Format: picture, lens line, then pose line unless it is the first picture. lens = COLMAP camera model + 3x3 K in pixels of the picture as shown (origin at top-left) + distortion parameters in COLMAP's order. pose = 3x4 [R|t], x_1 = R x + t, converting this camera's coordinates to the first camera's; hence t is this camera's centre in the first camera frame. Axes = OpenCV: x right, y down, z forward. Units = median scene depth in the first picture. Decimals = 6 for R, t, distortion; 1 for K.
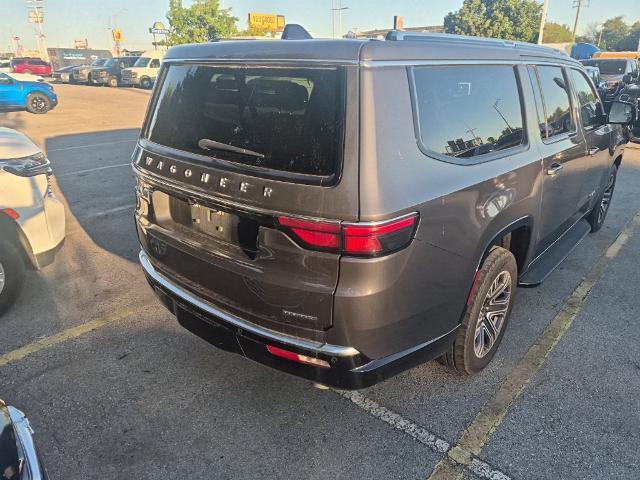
lens RADIAL K [[455.6, 0, 319.2], [0, 455.6, 242.9], [0, 0, 1]] dist [0.047845, -0.034648]
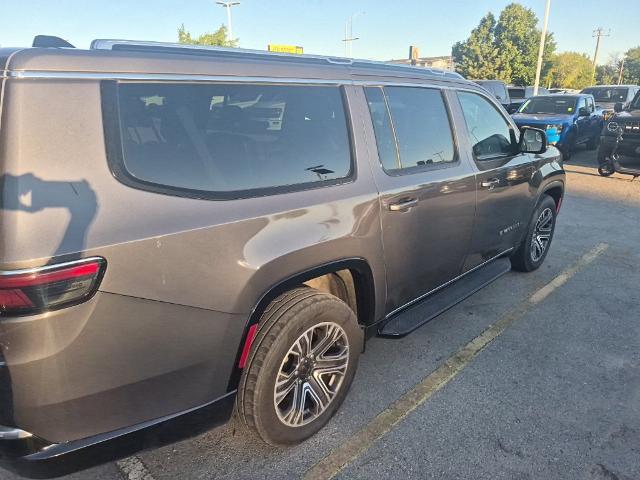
lens RADIAL K [[456.5, 0, 320.0], [0, 456.5, 240.0], [0, 0, 1]] dist [0.022507, -0.004125]
pose [[0.998205, 0.018795, -0.056865, 0.431399], [-0.022213, 0.997946, -0.060089, -0.039532], [0.055619, 0.061244, 0.996572, 0.150335]]
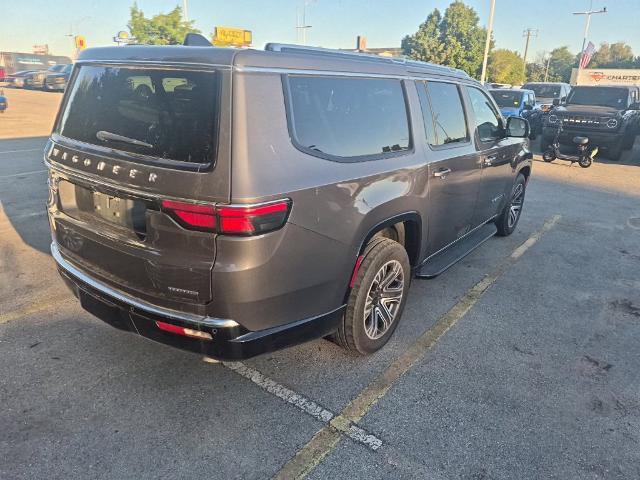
lens RADIAL K [[456.4, 0, 325.3], [0, 456.4, 234.1], [0, 0, 1]] dist [0.063712, -0.062104]
pose [[0.996648, 0.009934, 0.081208, 0.143806], [-0.005965, 0.998783, -0.048969, 0.051740], [-0.081596, 0.048320, 0.995494, -0.096032]]
